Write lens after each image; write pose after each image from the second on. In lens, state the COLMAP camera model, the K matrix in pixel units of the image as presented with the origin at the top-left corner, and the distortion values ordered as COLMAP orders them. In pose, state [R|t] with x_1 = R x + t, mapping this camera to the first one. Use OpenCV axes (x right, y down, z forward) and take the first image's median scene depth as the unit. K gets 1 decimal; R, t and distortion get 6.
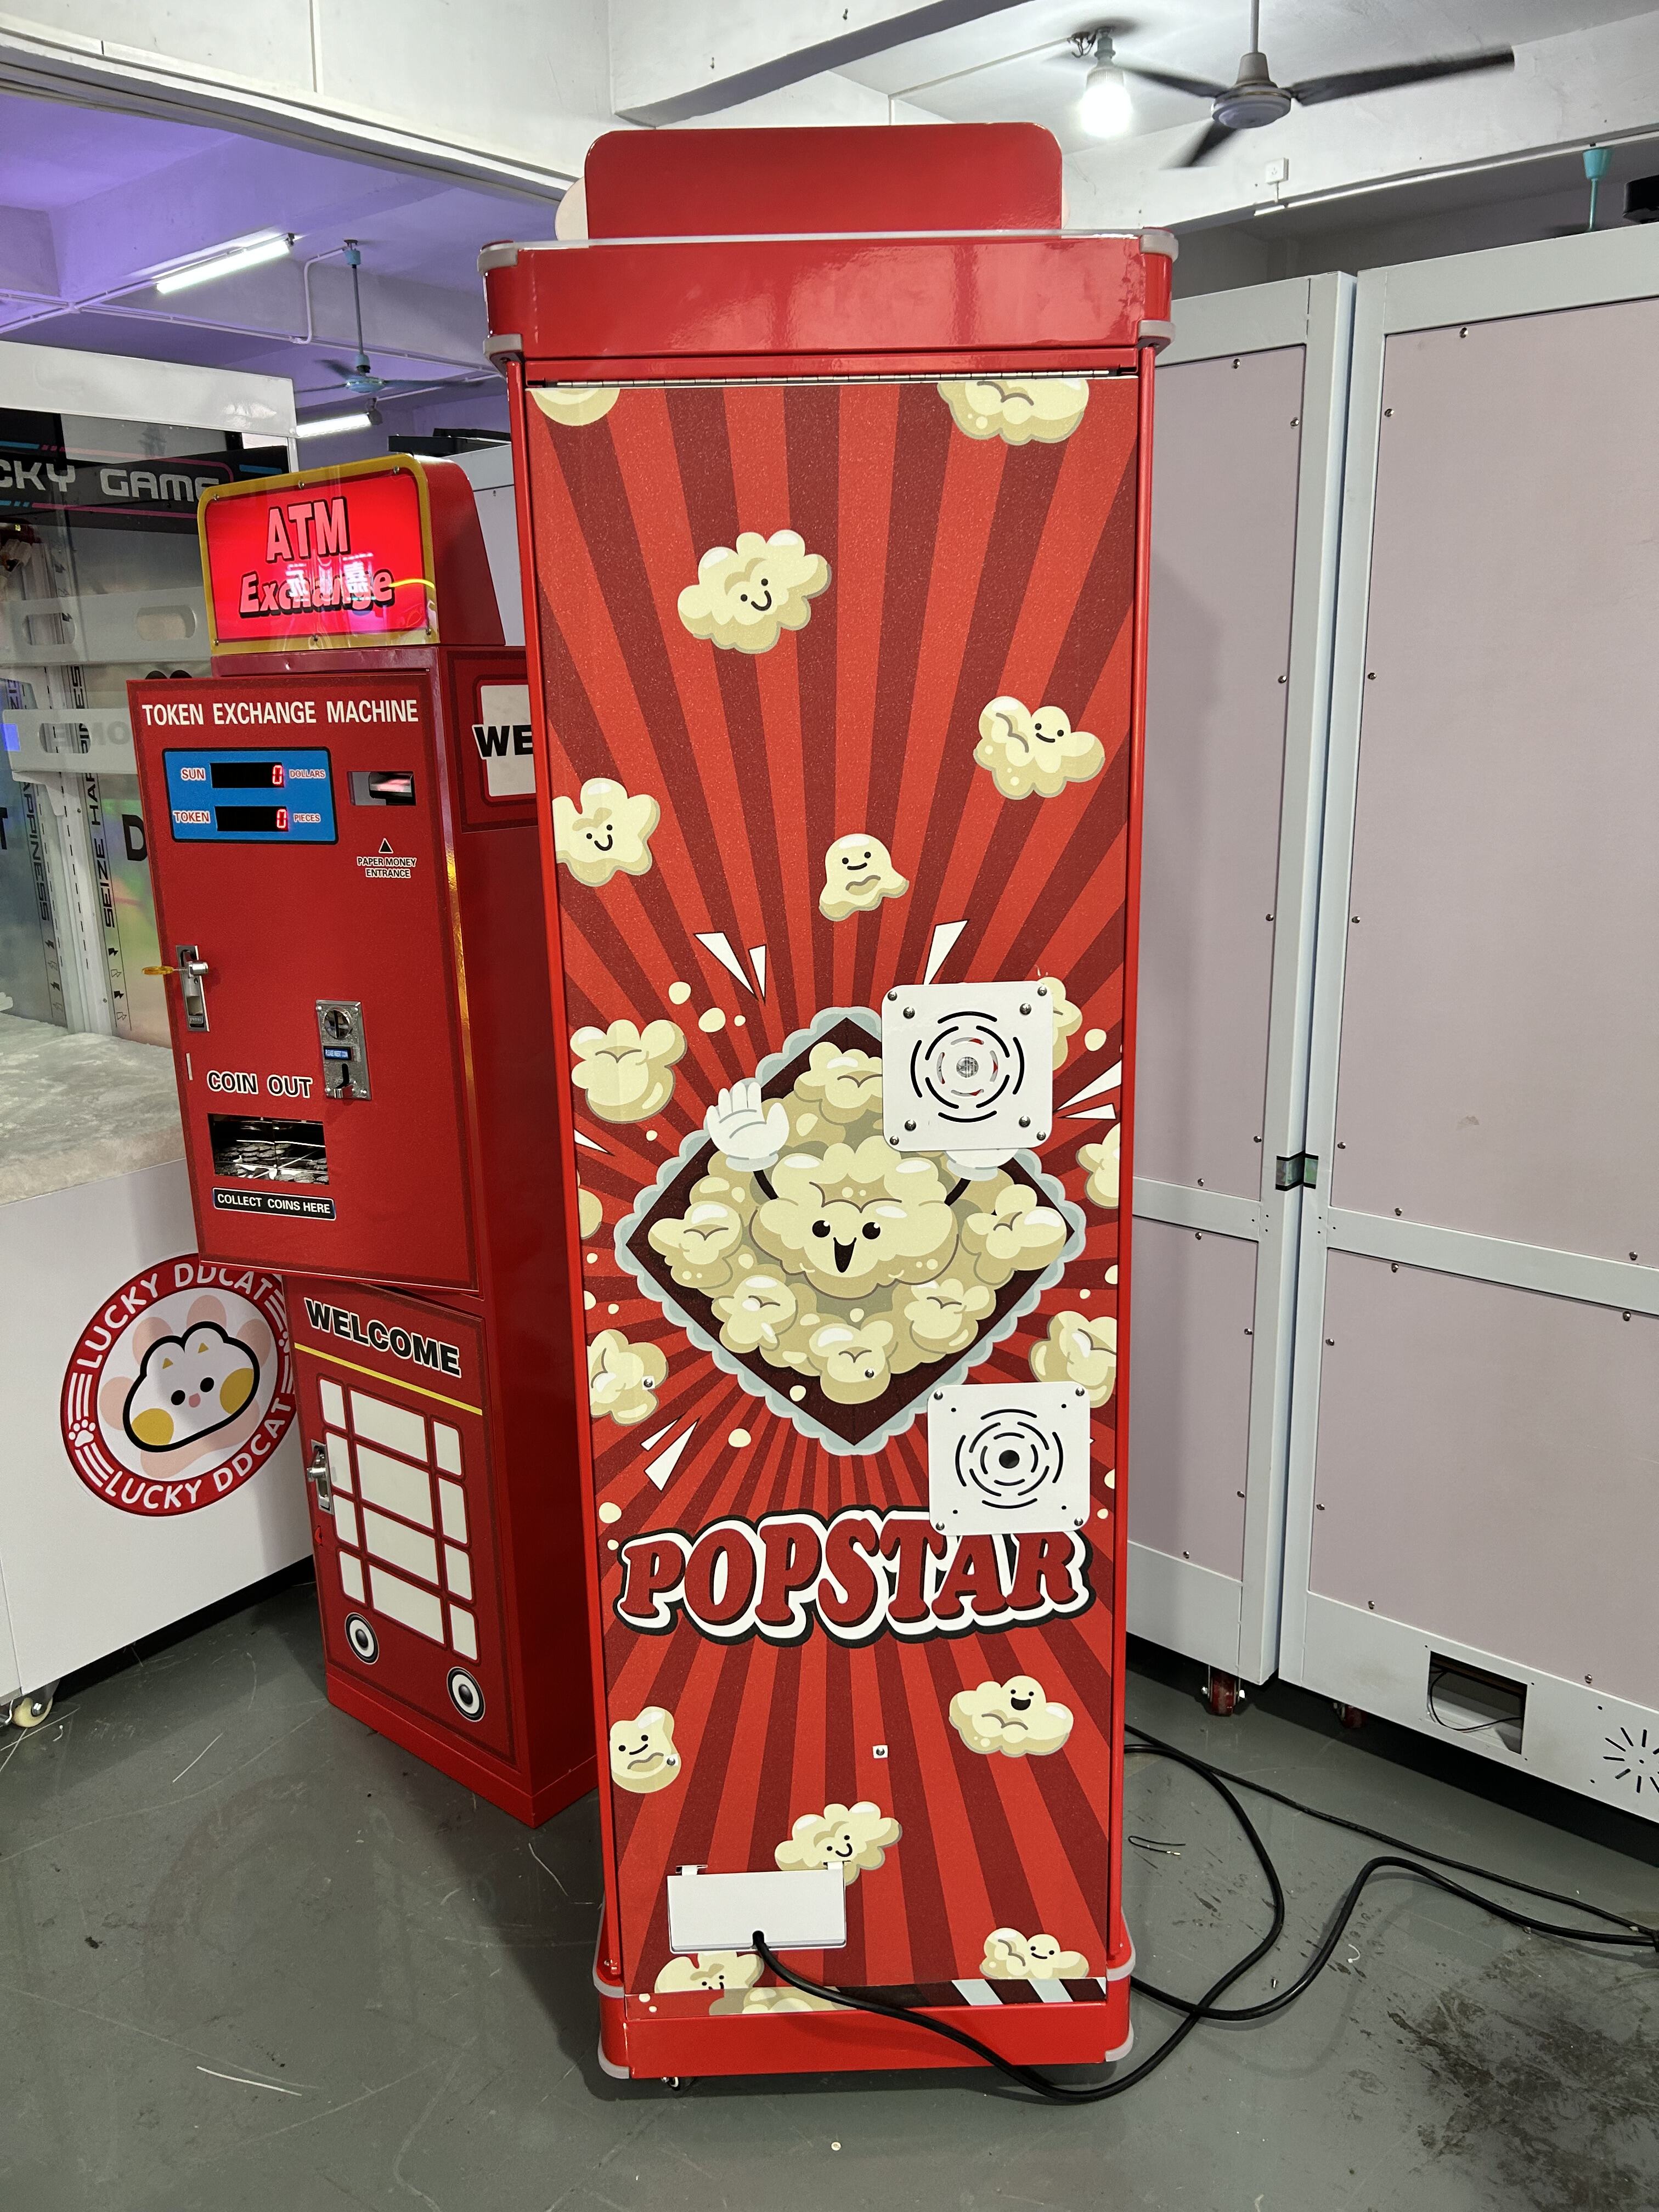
lens RADIAL K [[1676.4, 0, 817.8], [0, 1676.4, 1109.5], [0, 0, 1]] dist [0.048191, -0.051317]
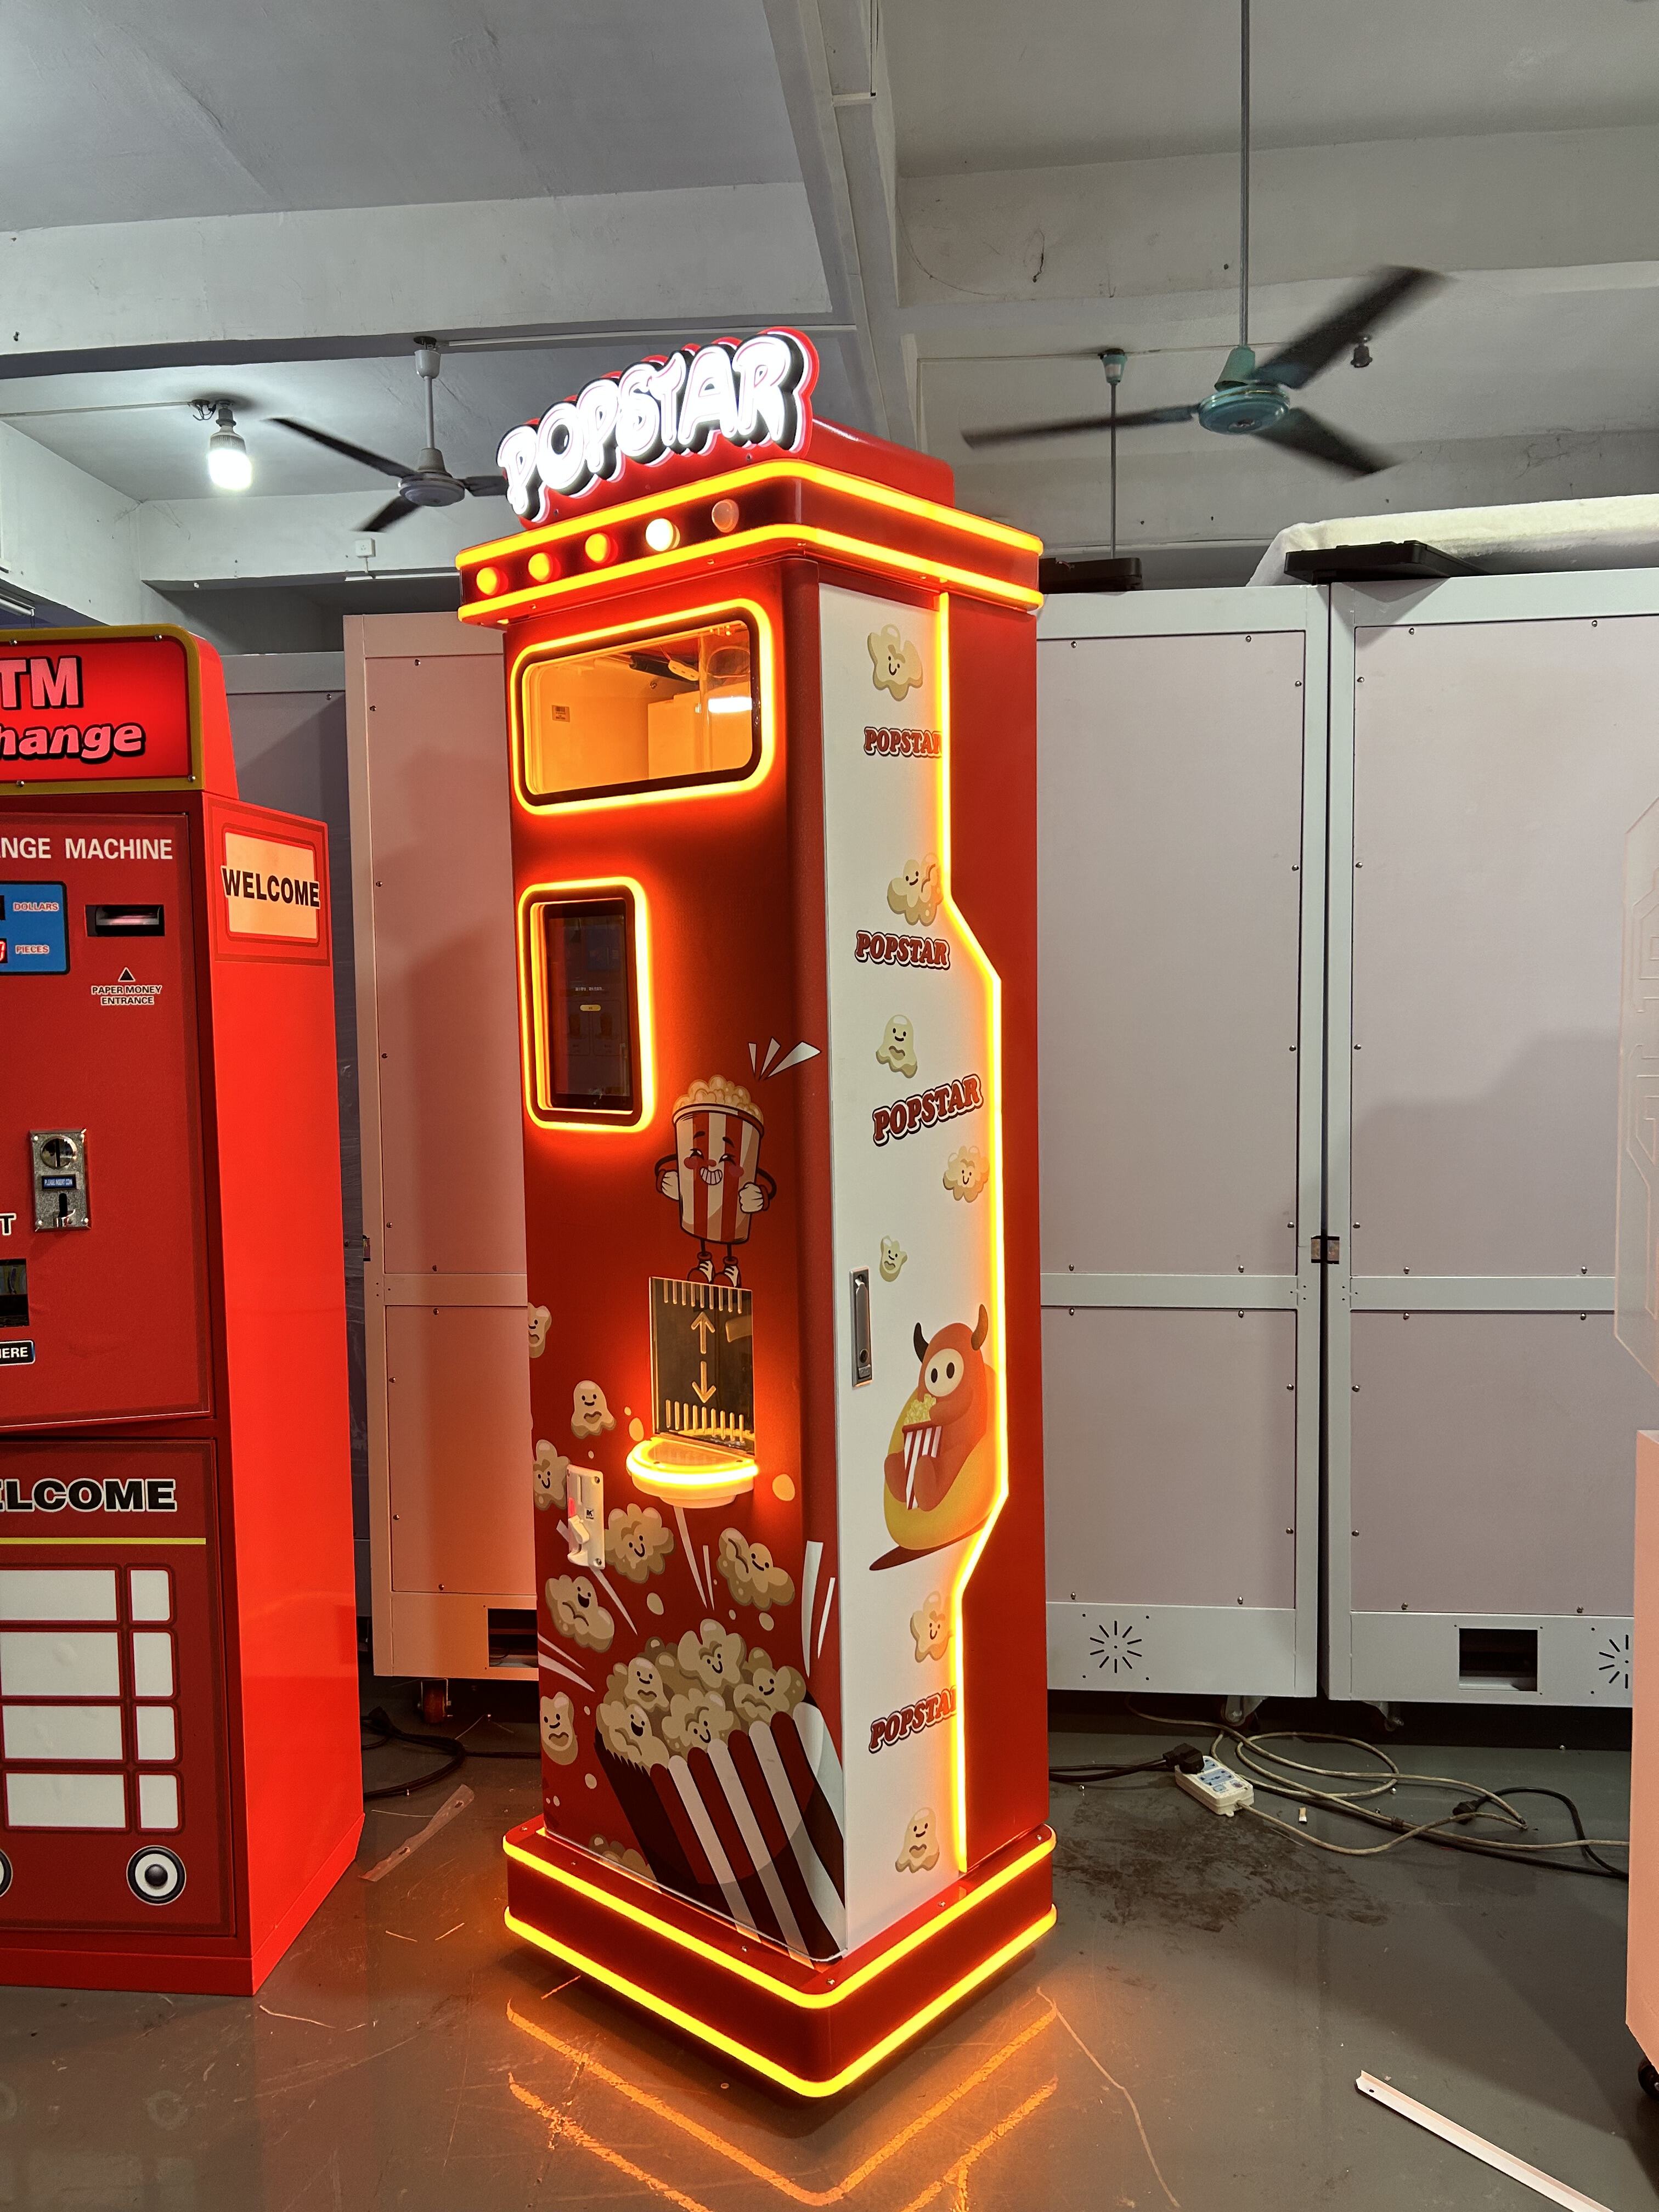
lens RADIAL K [[1676.4, 0, 822.6], [0, 1676.4, 1106.8], [0, 0, 1]] dist [0.048191, -0.051317]
pose [[0.826324, -0.025854, 0.562602, -0.442779], [0.137351, 0.978034, -0.156791, 0.132521], [-0.546190, 0.206835, 0.811724, -0.062440]]
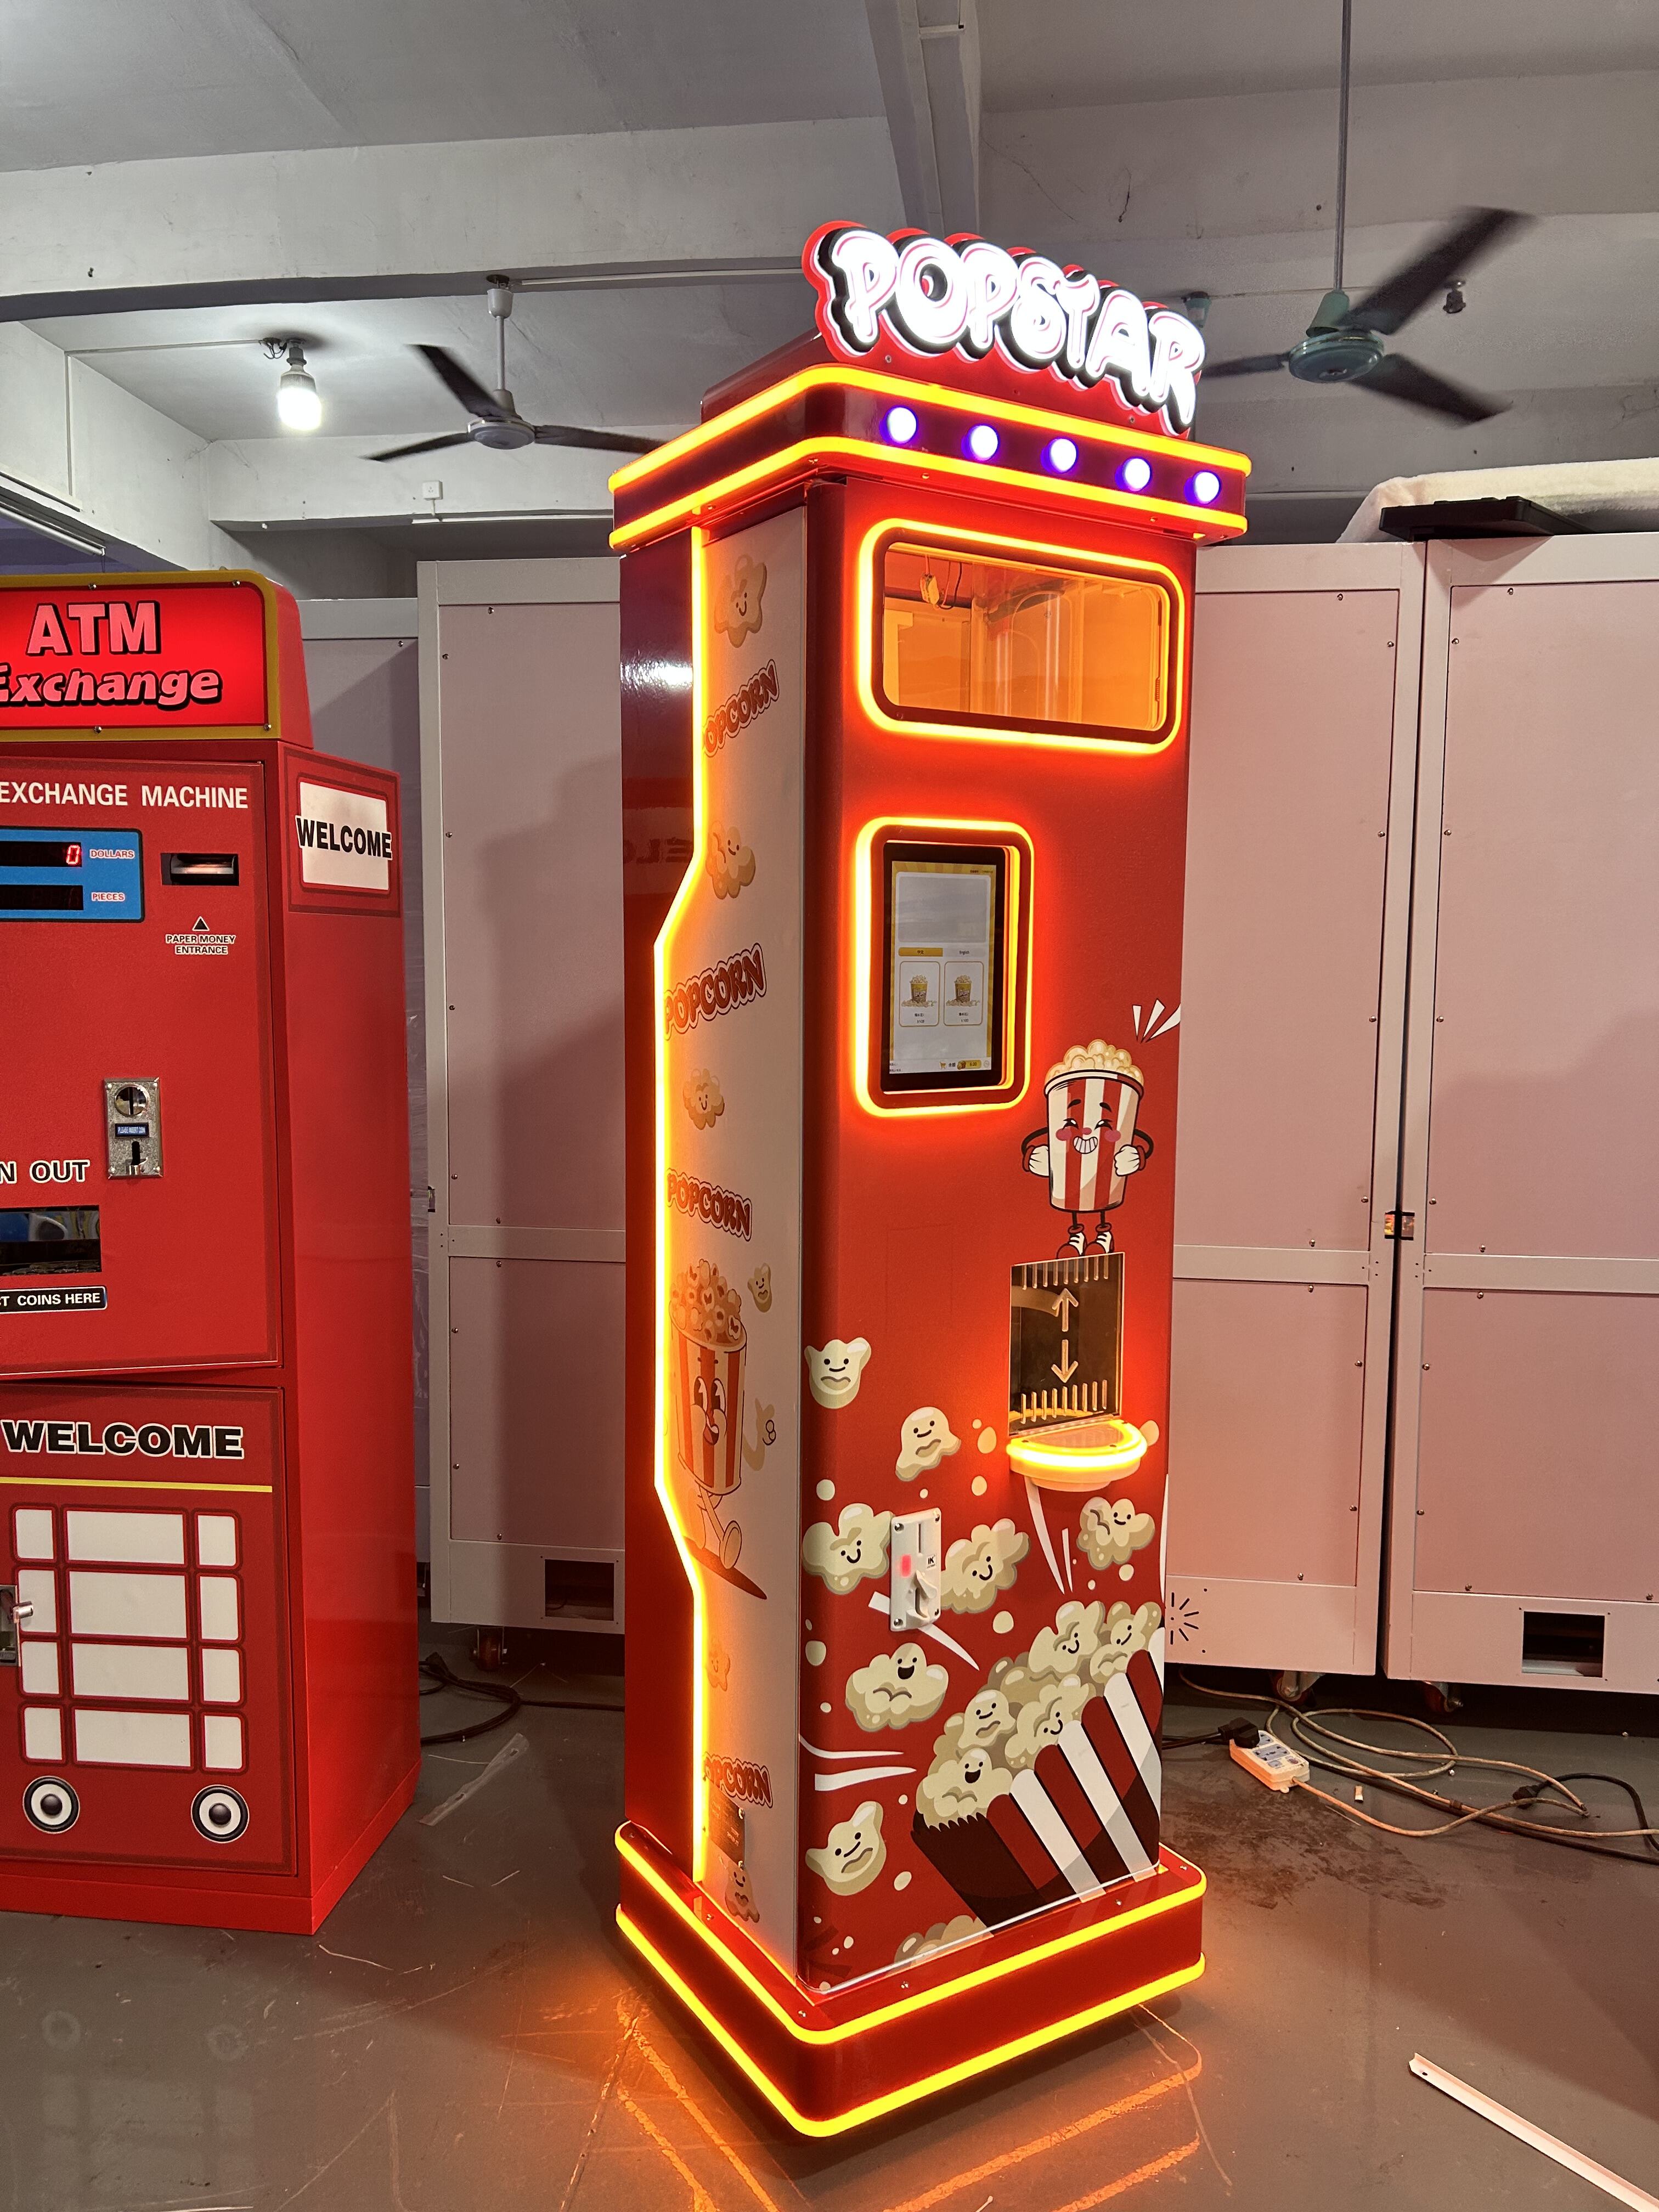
lens RADIAL K [[1676.4, 0, 820.0], [0, 1676.4, 1108.3], [0, 0, 1]] dist [0.048191, -0.051317]
pose [[0.844494, -0.023148, 0.535064, -0.445685], [0.110570, 0.985078, -0.131896, 0.122549], [-0.524027, 0.170548, 0.834452, -0.047962]]
